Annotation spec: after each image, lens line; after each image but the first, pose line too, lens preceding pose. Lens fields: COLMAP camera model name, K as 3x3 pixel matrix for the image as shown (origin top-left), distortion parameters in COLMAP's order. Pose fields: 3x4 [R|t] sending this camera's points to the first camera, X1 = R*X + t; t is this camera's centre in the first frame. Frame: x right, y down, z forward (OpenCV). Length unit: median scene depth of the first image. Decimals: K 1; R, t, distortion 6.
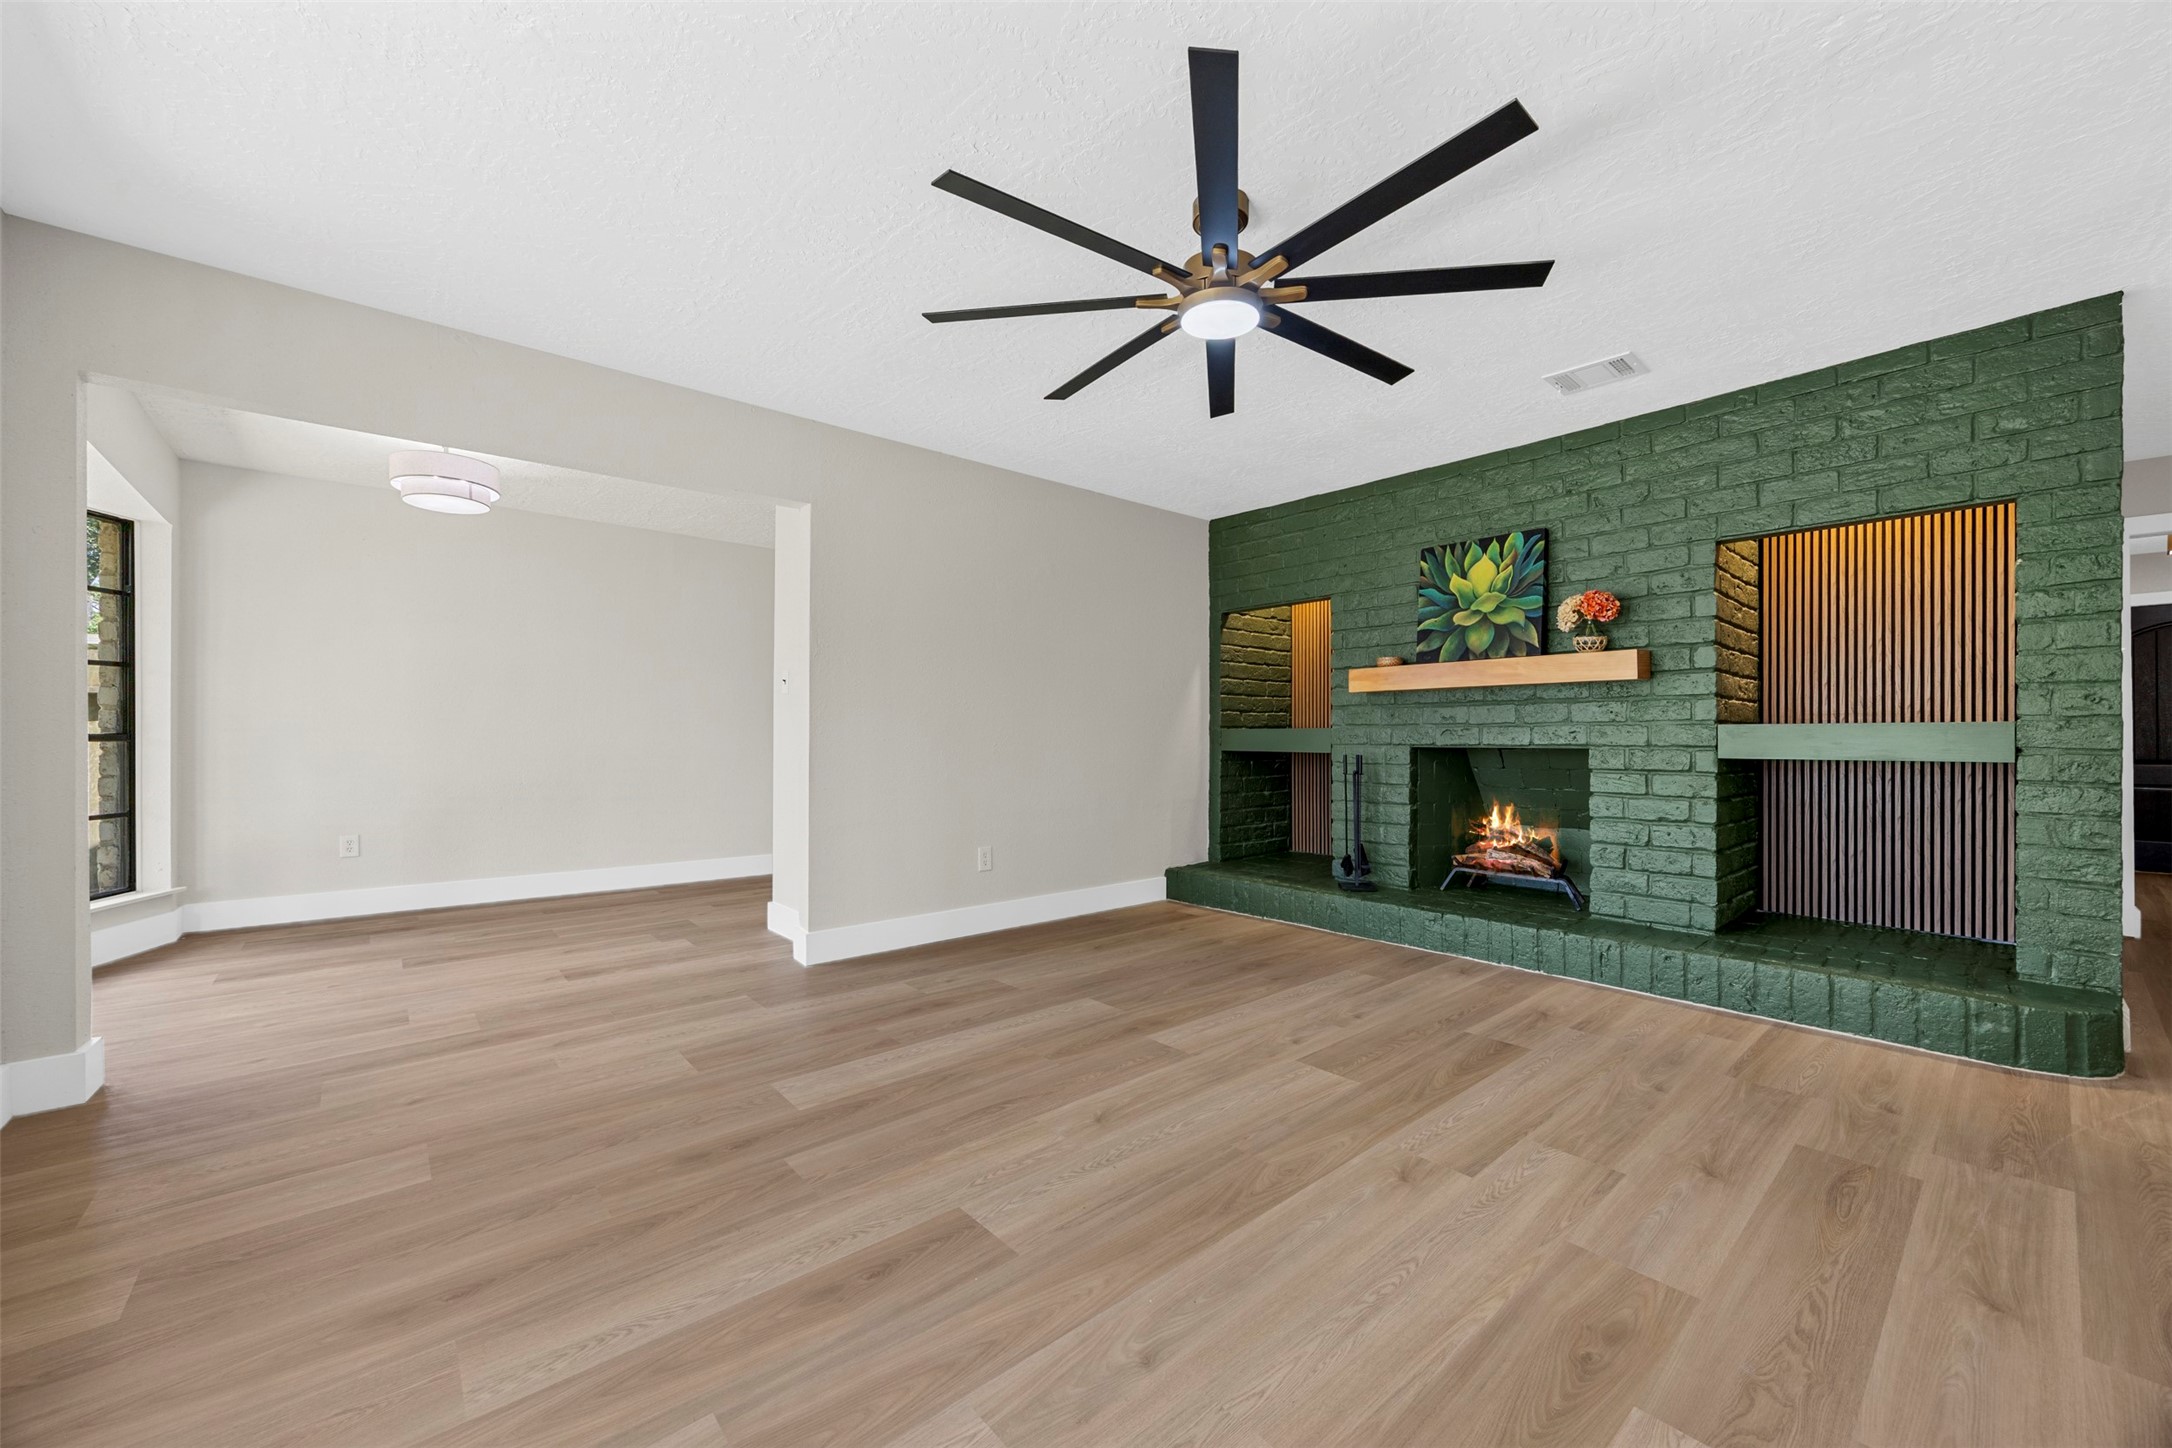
lens RADIAL K [[835.5, 0, 1098.2], [0, 835.5, 729.1], [0, 0, 1]] dist [0.001438, -0.000362]
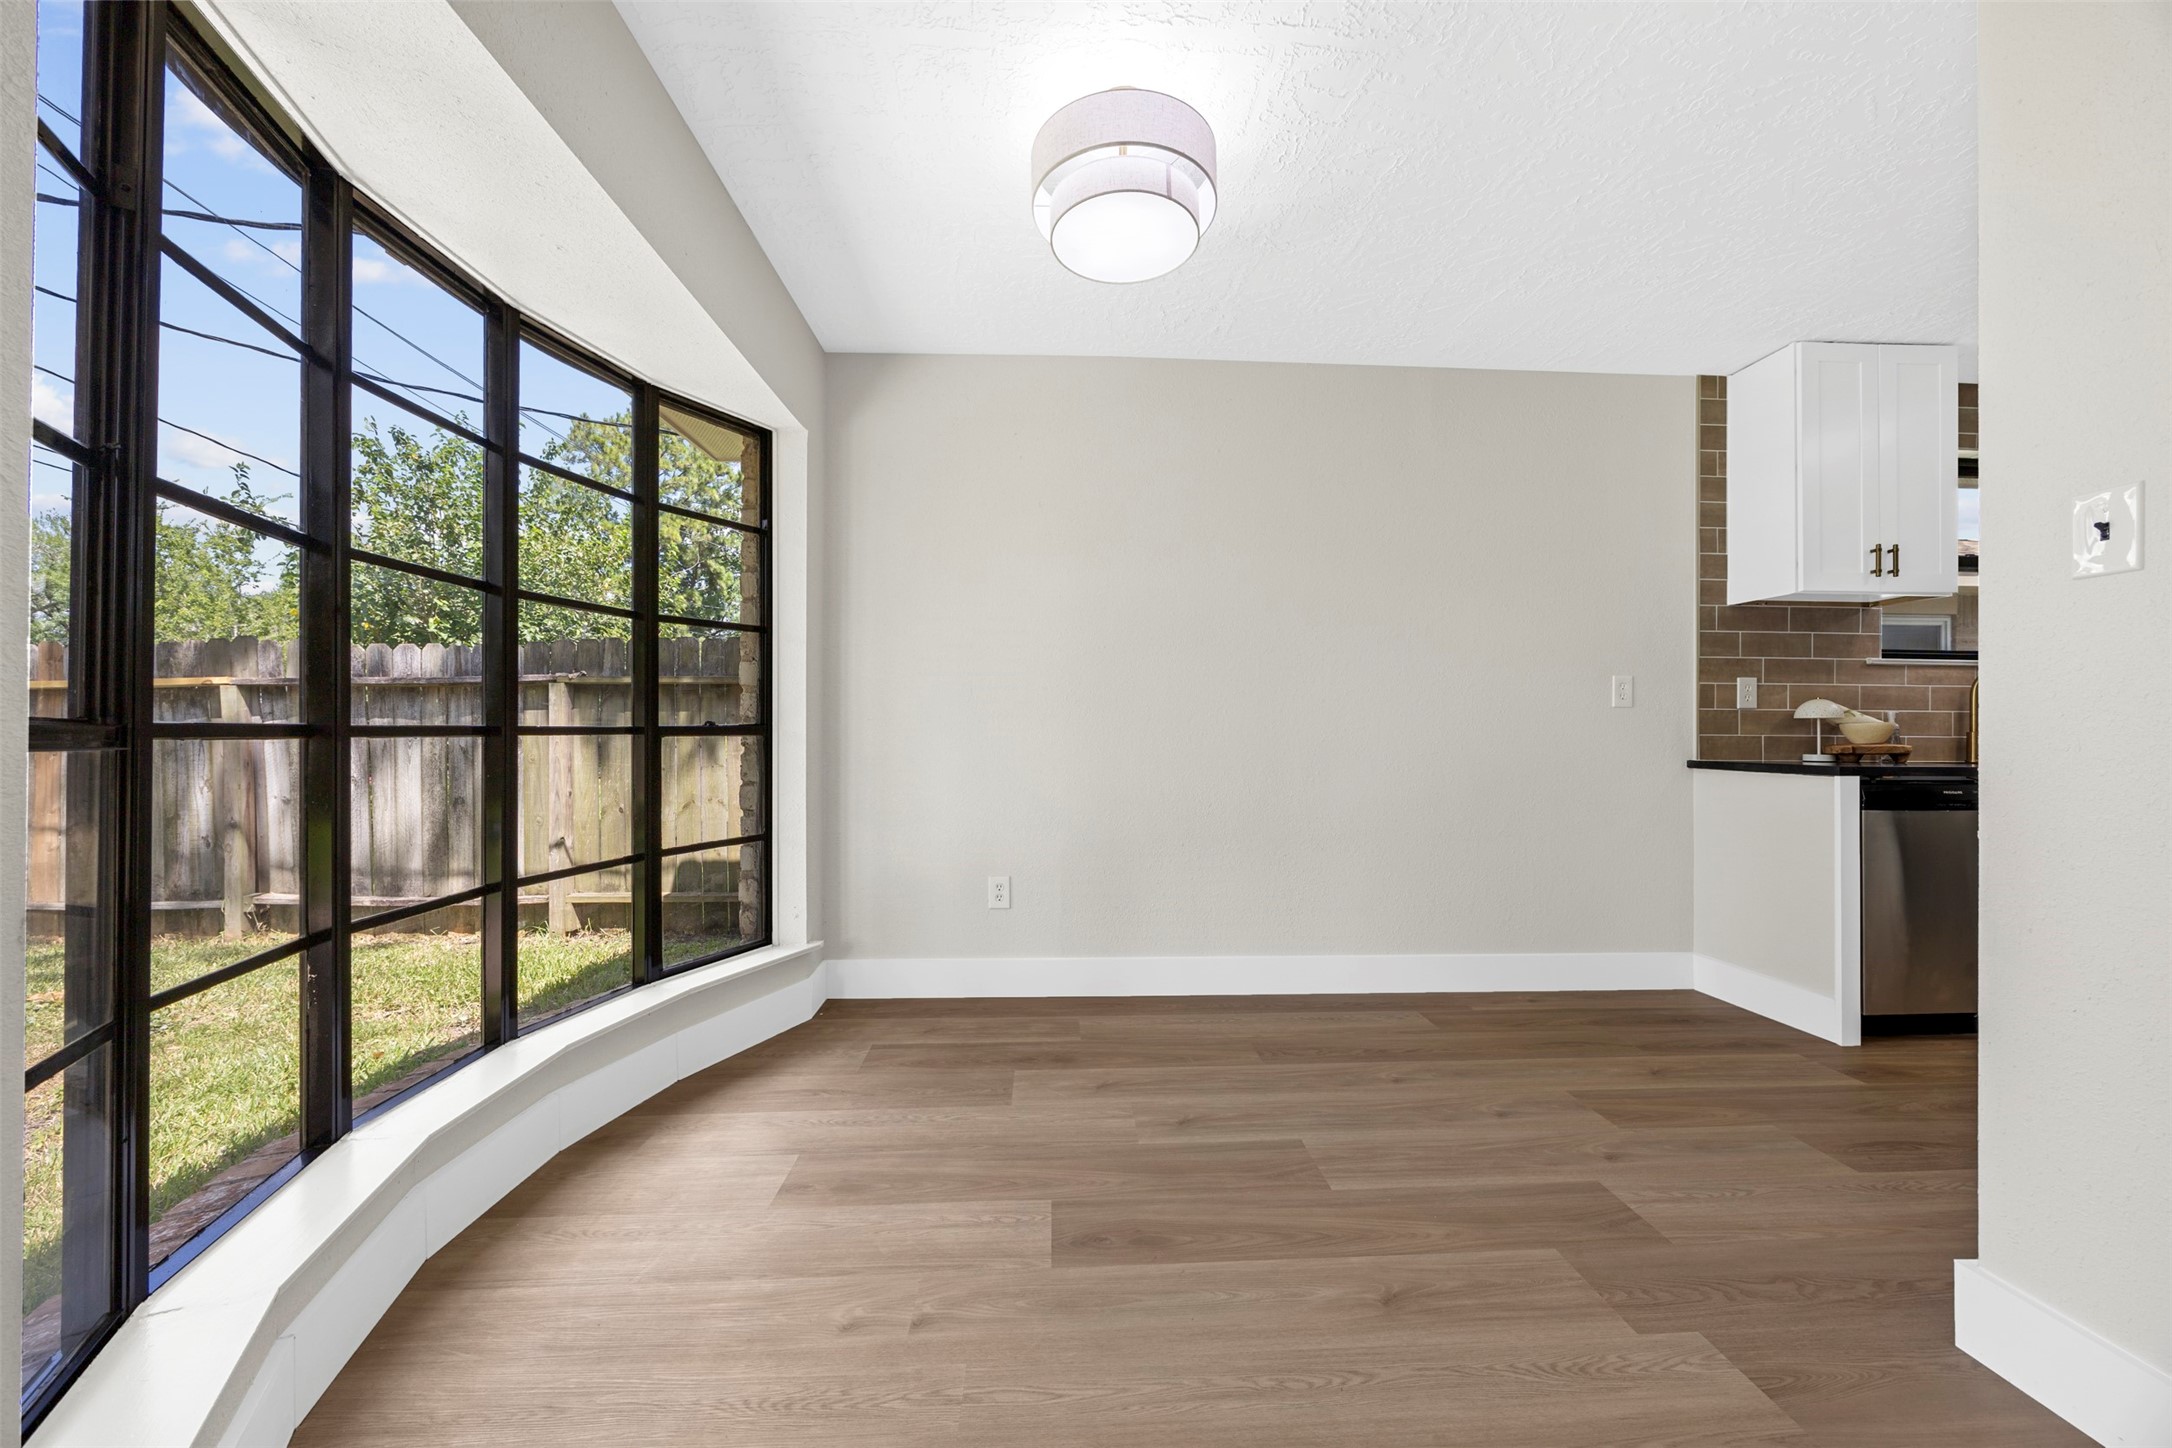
lens RADIAL K [[835.5, 0, 1098.2], [0, 835.5, 729.1], [0, 0, 1]] dist [0.001438, -0.000362]
pose [[0.790049, -0.003150, -0.613036, -0.760524], [0.006541, 0.999973, 0.003292, 0.013796], [0.613009, -0.006611, 0.790048, 0.937966]]
